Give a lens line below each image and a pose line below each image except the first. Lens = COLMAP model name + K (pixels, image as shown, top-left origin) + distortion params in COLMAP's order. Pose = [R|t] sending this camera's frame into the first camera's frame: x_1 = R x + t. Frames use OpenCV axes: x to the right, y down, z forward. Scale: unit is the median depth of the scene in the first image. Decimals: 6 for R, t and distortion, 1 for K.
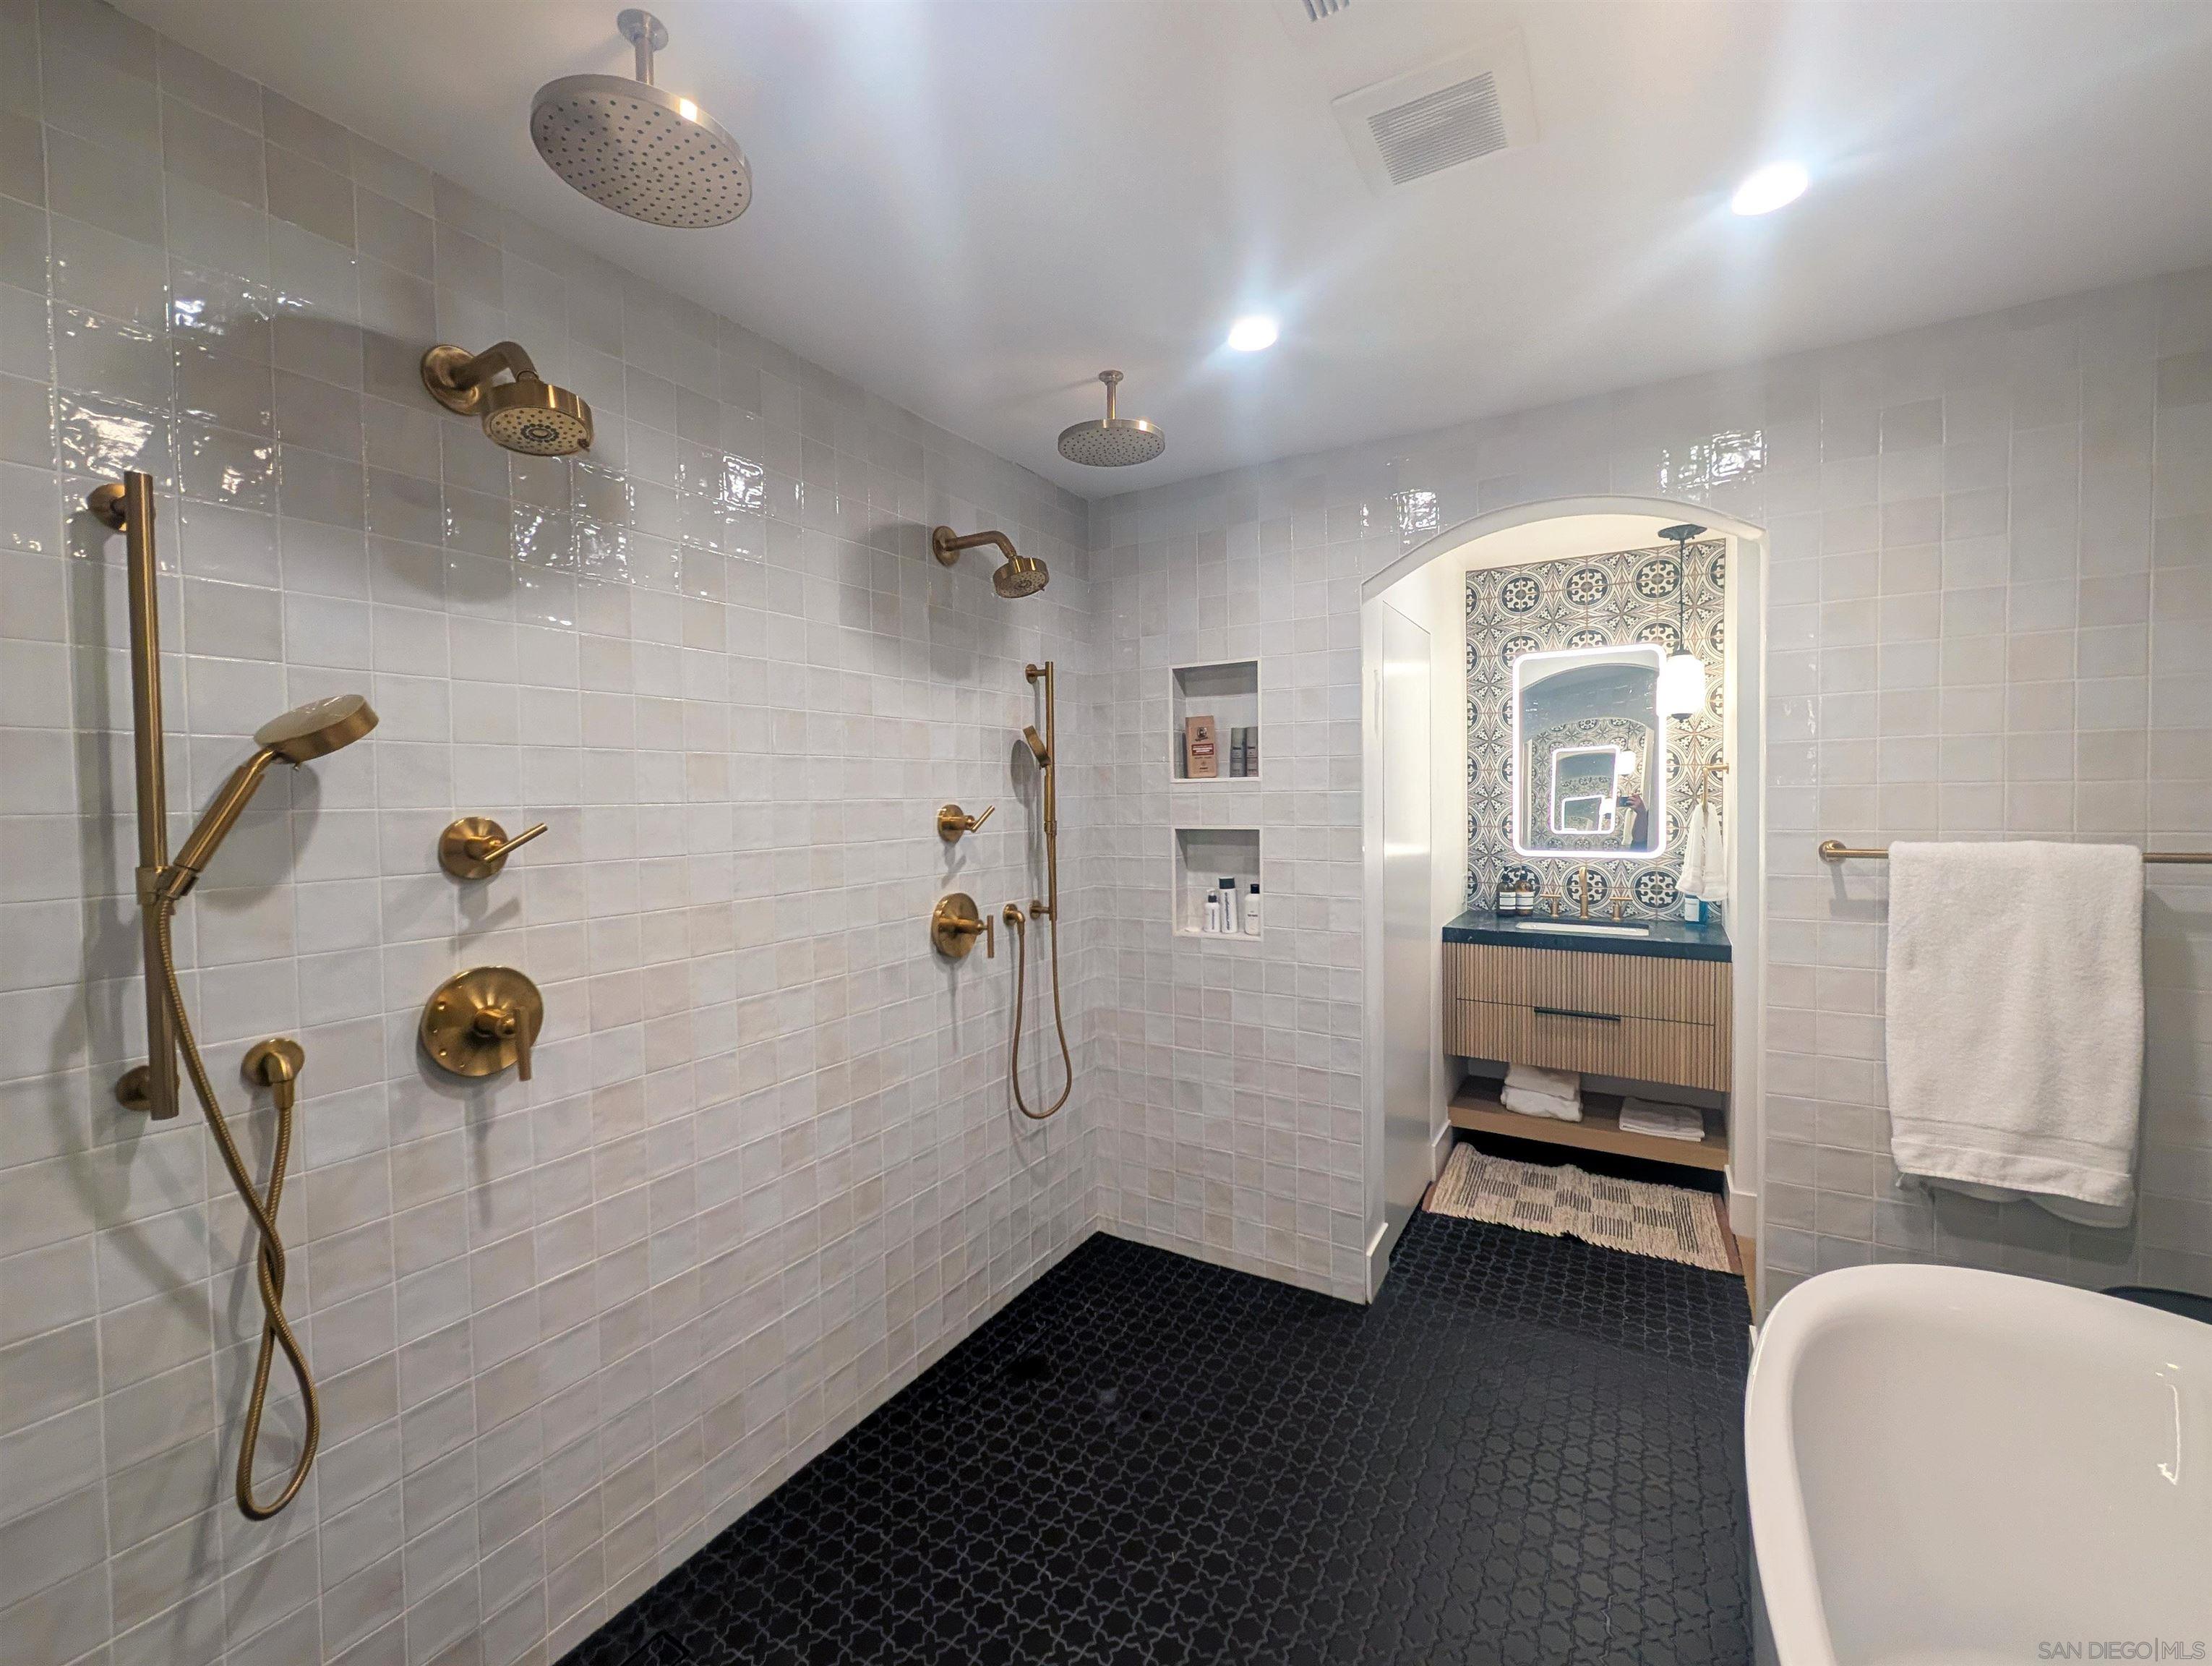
lens RADIAL K [[908.7, 0, 1088.7], [0, 908.7, 821.7], [0, 0, 1]] dist [0.000291, 0.000087]
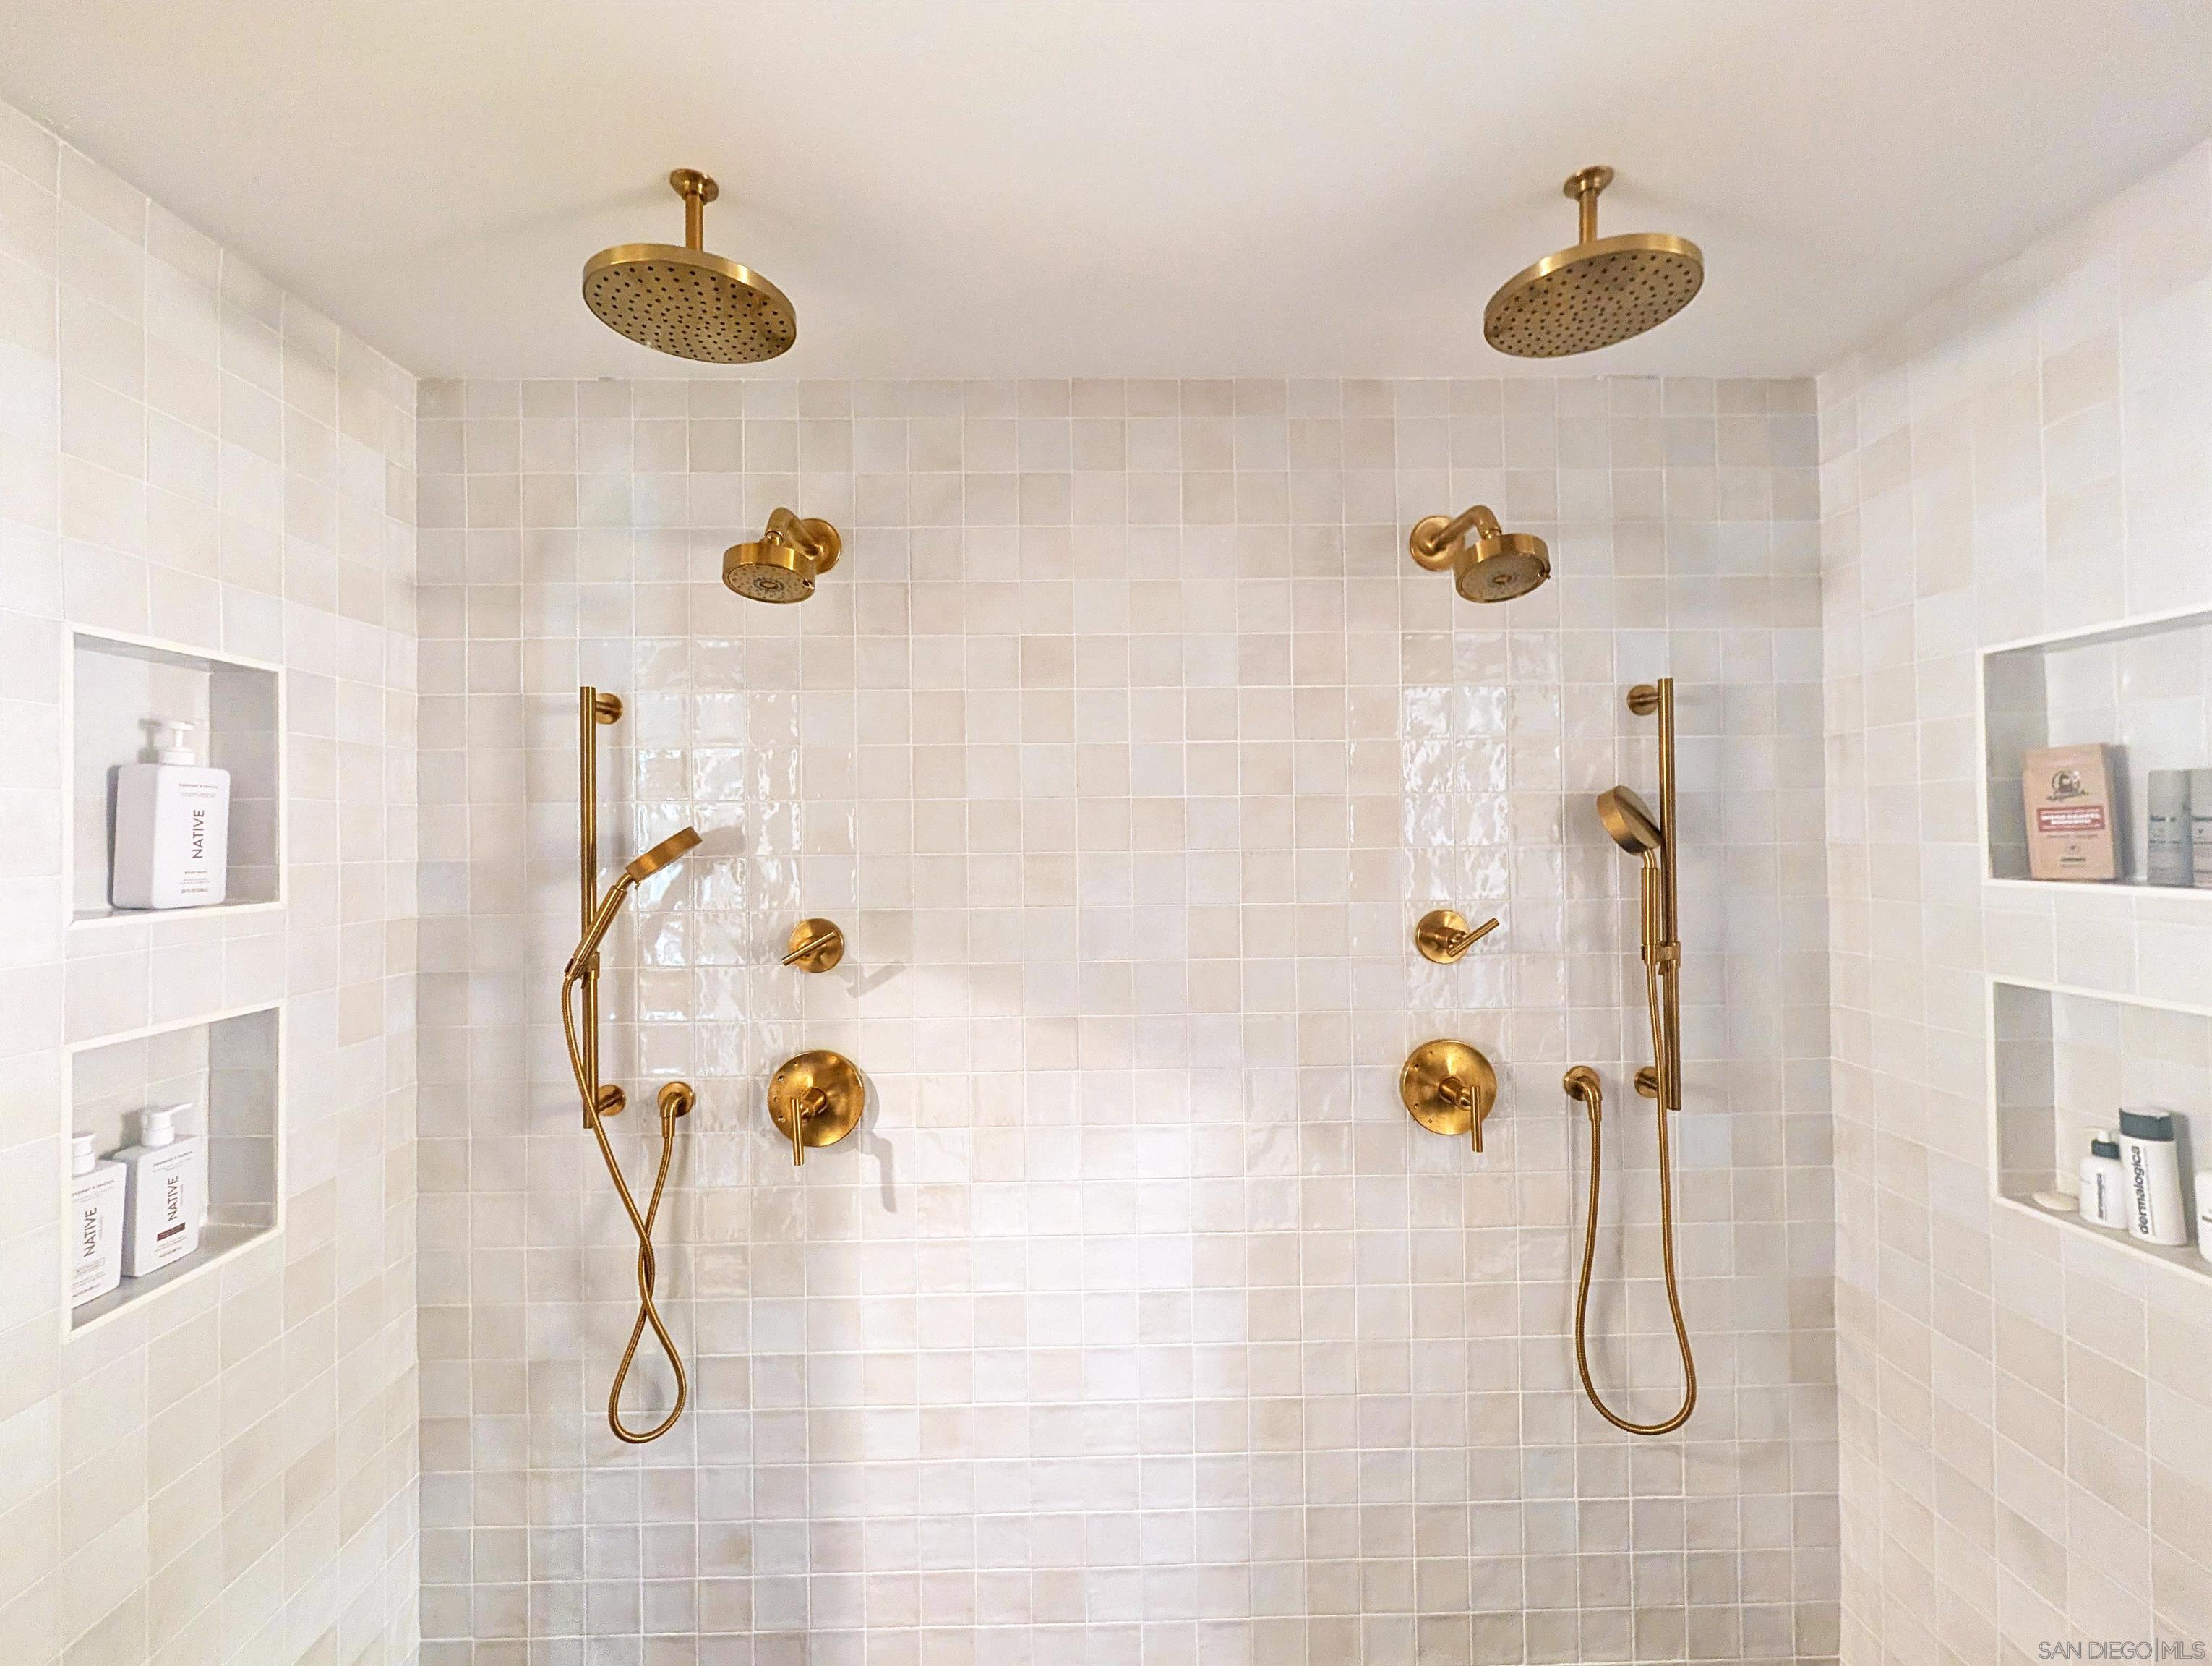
lens RADIAL K [[885.8, 0, 1101.9], [0, 885.8, 815.6], [0, 0, 1]] dist [-0.000650, -0.000121]
pose [[0.547713, -0.001400, -0.836665, 0.259251], [-0.023459, 0.999580, -0.017030, -0.069171], [0.836337, 0.028955, 0.547450, 0.385848]]
